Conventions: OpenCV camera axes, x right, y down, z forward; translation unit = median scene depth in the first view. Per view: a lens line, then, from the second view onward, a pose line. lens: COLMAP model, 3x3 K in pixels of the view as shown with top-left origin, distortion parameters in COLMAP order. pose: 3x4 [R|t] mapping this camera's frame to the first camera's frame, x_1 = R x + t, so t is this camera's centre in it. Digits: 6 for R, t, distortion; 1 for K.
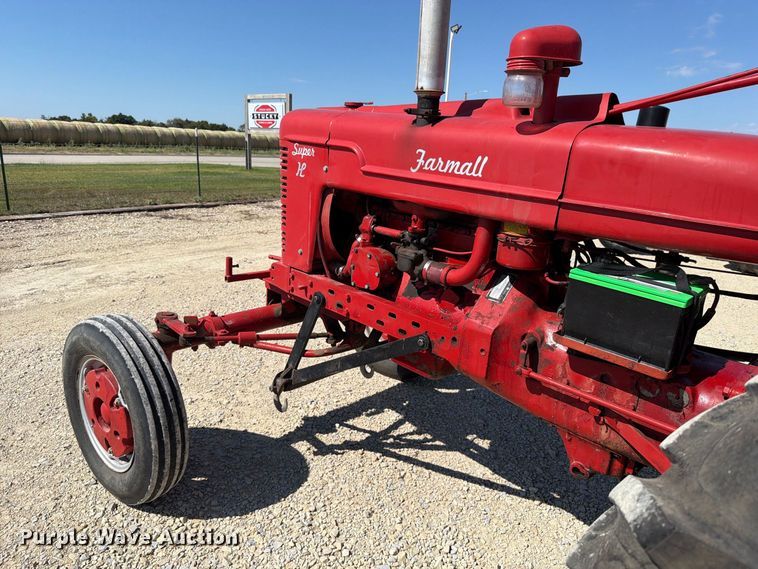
lens RADIAL K [[537.7, 0, 375.6], [0, 537.7, 287.4], [0, 0, 1]] dist [0.118696, -0.187753]
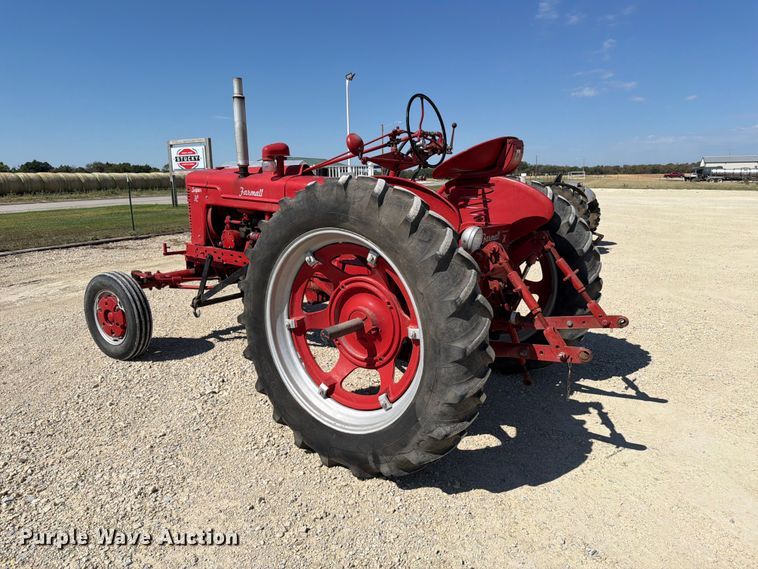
lens RADIAL K [[537.7, 0, 375.6], [0, 537.7, 287.4], [0, 0, 1]] dist [0.118696, -0.187753]
pose [[0.990417, -0.081847, 0.111243, 0.267865], [0.087484, 0.995068, -0.046764, 0.269683], [-0.106867, 0.056048, 0.992692, -1.092221]]
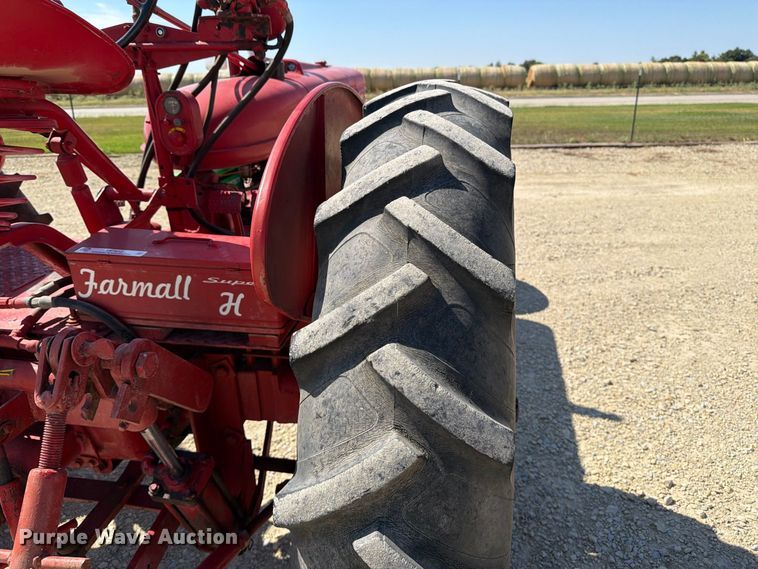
lens RADIAL K [[547.7, 0, 382.6], [0, 547.7, 275.6], [0, 0, 1]] dist [0.001964, 0.002476]
pose [[0.565613, 0.229598, -0.792065, 1.283086], [-0.166536, 0.972474, 0.162971, -0.036139], [0.807681, 0.039729, 0.588280, 0.244476]]
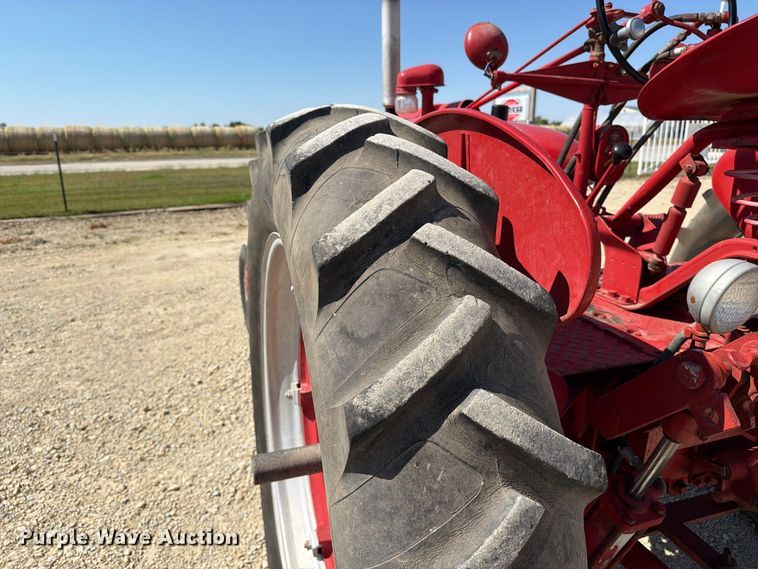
lens RADIAL K [[548.6, 0, 379.0], [0, 548.6, 284.5], [0, 0, 1]] dist [-0.005069, -0.003956]
pose [[0.889169, 0.070933, -0.452048, 0.609499], [-0.068795, 0.997406, 0.021189, 0.112242], [0.452378, 0.012258, 0.891742, -0.361247]]
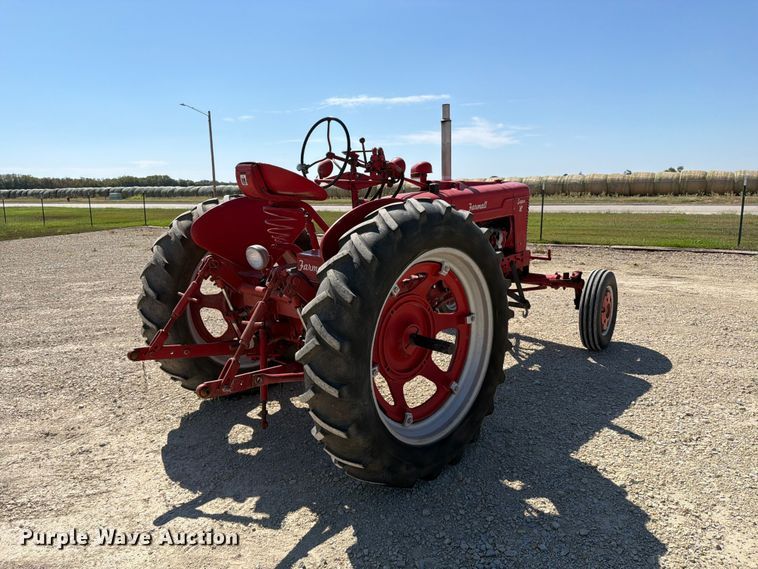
lens RADIAL K [[536.8, 0, 381.7], [0, 536.8, 274.3], [0, 0, 1]] dist [0.038489, -0.051282]
pose [[0.013210, 0.120319, -0.992647, 2.100247], [-0.235204, 0.965253, 0.113869, -0.084972], [0.971856, 0.231971, 0.041050, 0.471830]]
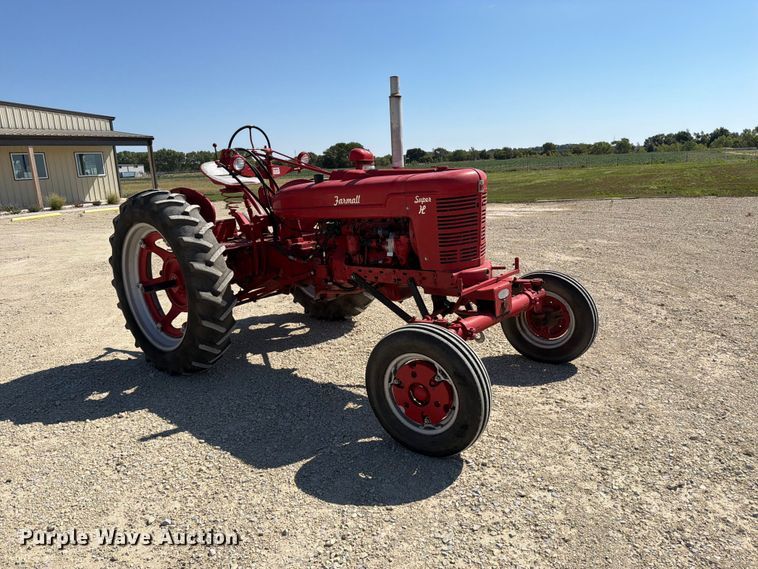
lens RADIAL K [[531.4, 0, 383.1], [0, 531.4, 282.6], [0, 0, 1]] dist [0.123777, -0.176270]
pose [[-0.997835, 0.012826, -0.064500, 0.224420], [-0.018028, 0.889876, 0.455846, -0.705277], [0.063244, 0.456022, -0.887719, 2.400767]]
